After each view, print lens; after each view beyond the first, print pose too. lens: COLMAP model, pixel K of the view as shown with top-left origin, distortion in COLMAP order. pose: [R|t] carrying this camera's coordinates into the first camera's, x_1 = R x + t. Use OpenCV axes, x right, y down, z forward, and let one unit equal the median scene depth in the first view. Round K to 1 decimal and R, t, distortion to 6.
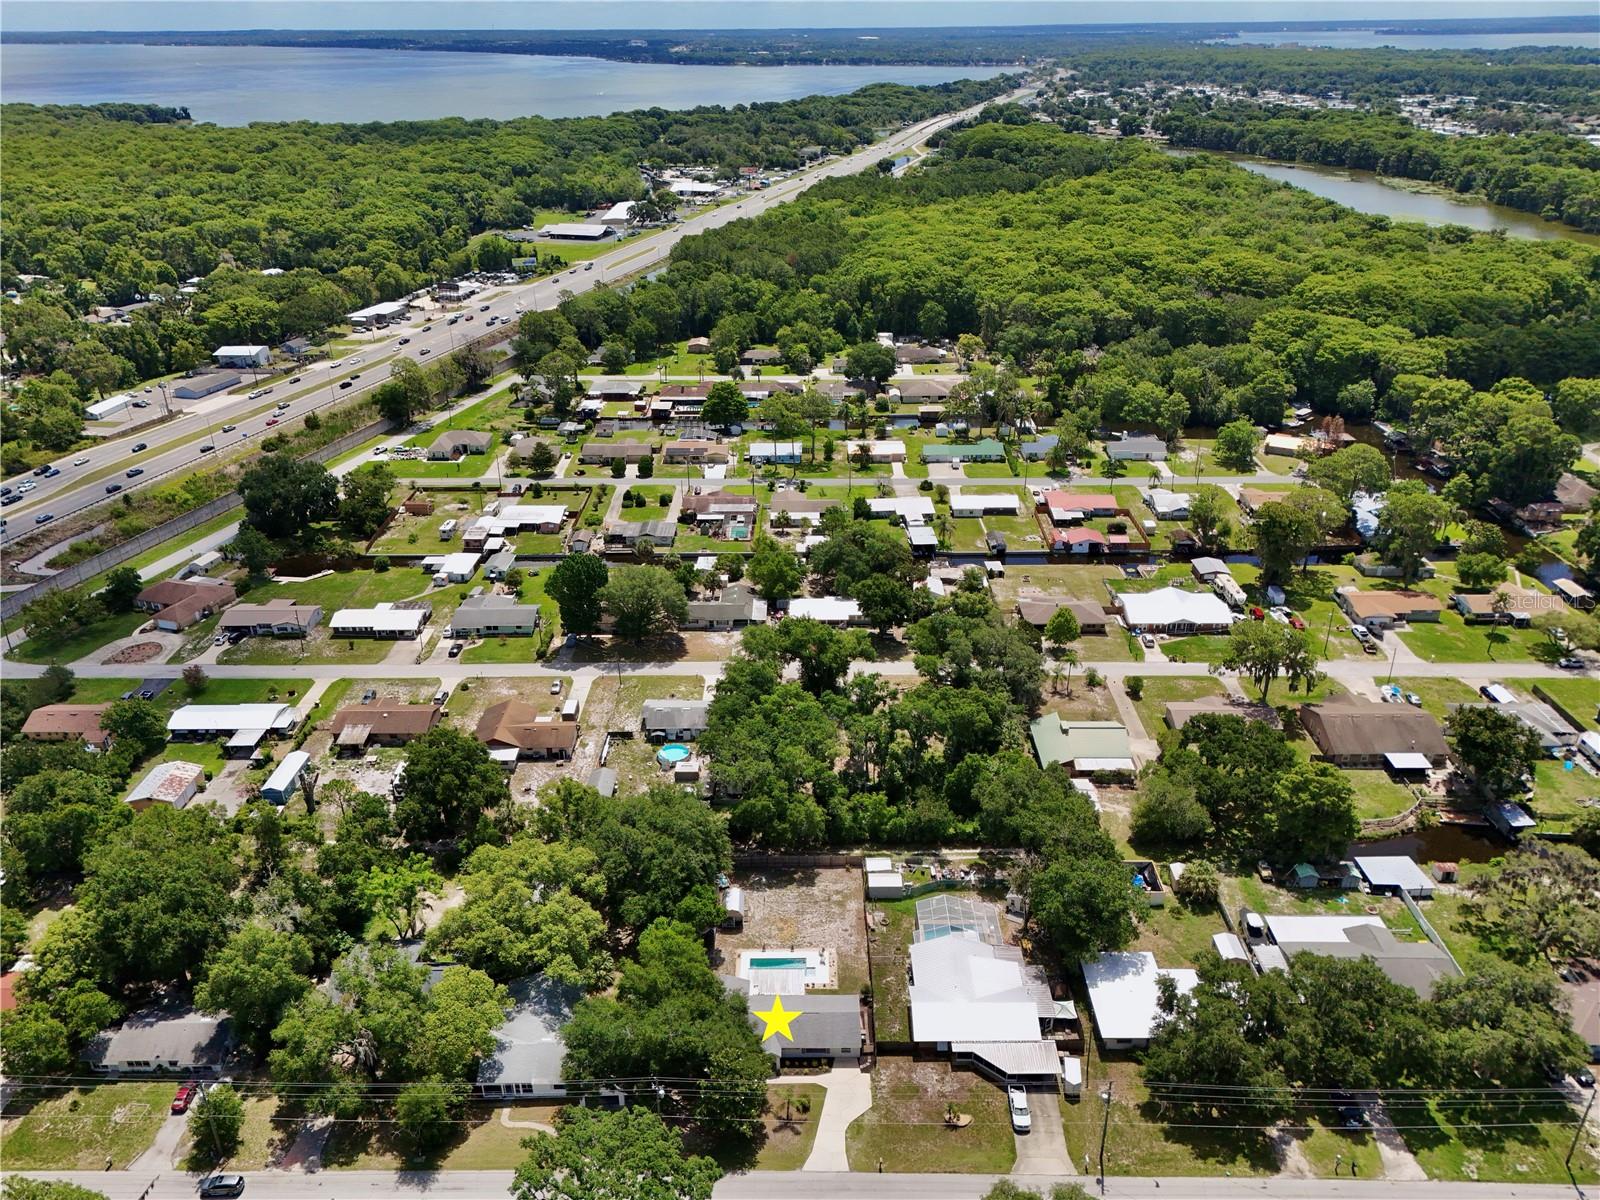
lens RADIAL K [[1172.5, 0, 803.1], [0, 1172.5, 612.8], [0, 0, 1]] dist [0.075293, -0.071014]
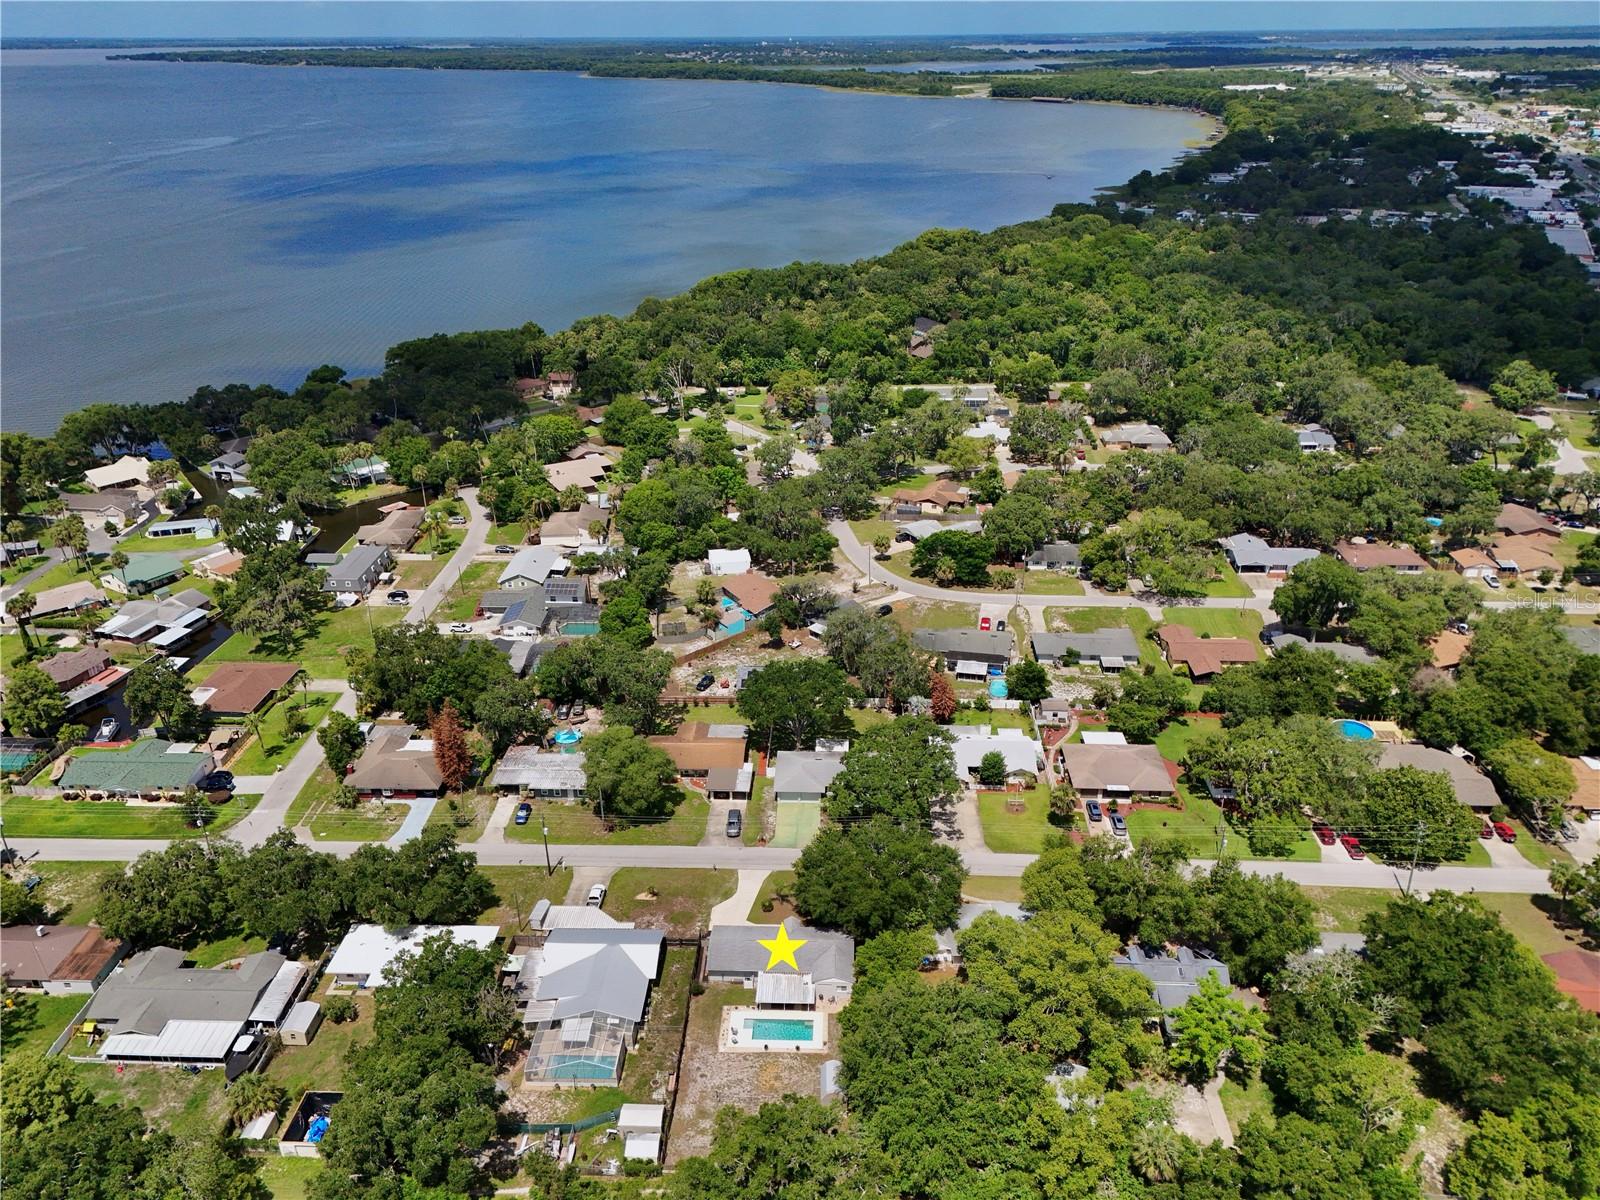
lens RADIAL K [[1172.5, 0, 803.1], [0, 1172.5, 612.8], [0, 0, 1]] dist [0.075293, -0.071014]
pose [[-0.999227, -0.002351, 0.039247, -0.046595], [0.029714, 0.608552, 0.792958, -0.411579], [-0.025748, 0.793511, -0.608011, 0.832158]]
